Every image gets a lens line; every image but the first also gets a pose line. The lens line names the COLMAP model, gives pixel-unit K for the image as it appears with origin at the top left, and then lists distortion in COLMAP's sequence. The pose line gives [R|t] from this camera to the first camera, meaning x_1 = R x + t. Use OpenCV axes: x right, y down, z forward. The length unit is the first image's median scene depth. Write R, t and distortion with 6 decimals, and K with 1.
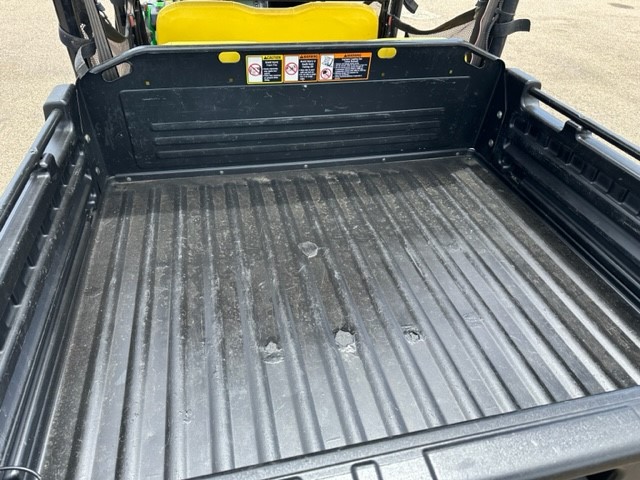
lens RADIAL K [[452.3, 0, 320.0], [0, 452.3, 240.0], [0, 0, 1]] dist [0.042846, -0.070844]
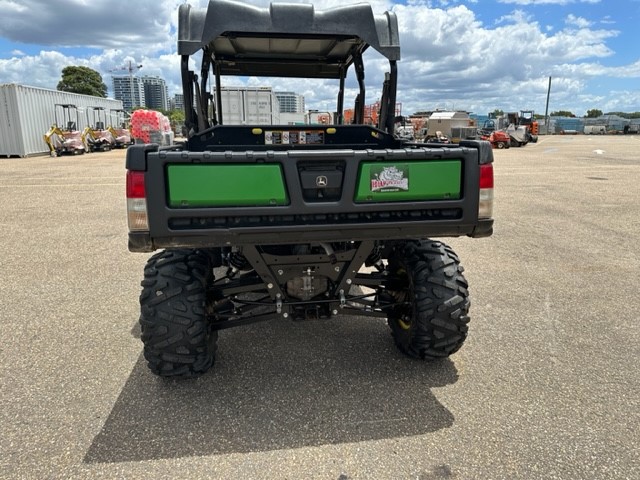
lens RADIAL K [[448.2, 0, 325.7], [0, 448.2, 240.5], [0, 0, 1]] dist [0.042533, -0.062676]
pose [[0.995957, -0.027931, -0.085378, 0.291164], [-0.009026, 0.914507, -0.404469, 0.921228], [0.089377, 0.403604, 0.910558, -0.716249]]
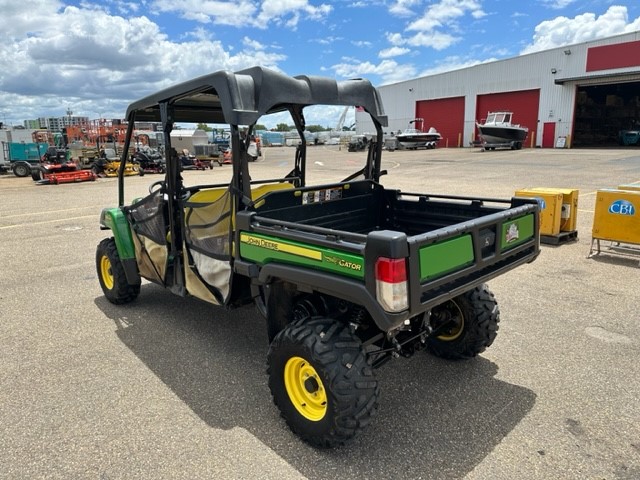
lens RADIAL K [[448.2, 0, 325.7], [0, 448.2, 240.5], [0, 0, 1]] dist [0.042533, -0.062676]
pose [[0.854275, -0.175009, 0.489474, -1.177742], [0.361539, 0.876609, -0.317563, 0.559370], [-0.373501, 0.448250, 0.812138, -0.766572]]
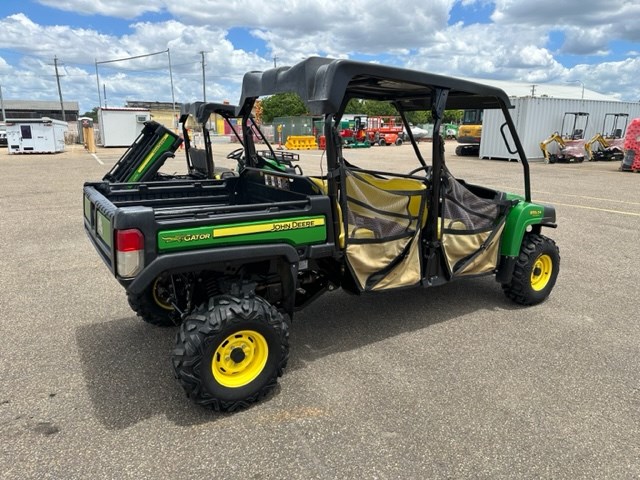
lens RADIAL K [[452.3, 0, 320.0], [0, 452.3, 240.0], [0, 0, 1]] dist [0.042846, -0.070844]
pose [[0.334909, 0.184100, -0.924090, 2.372993], [-0.569450, 0.820909, -0.042836, -0.151380], [0.750708, 0.540570, 0.379766, 0.424166]]
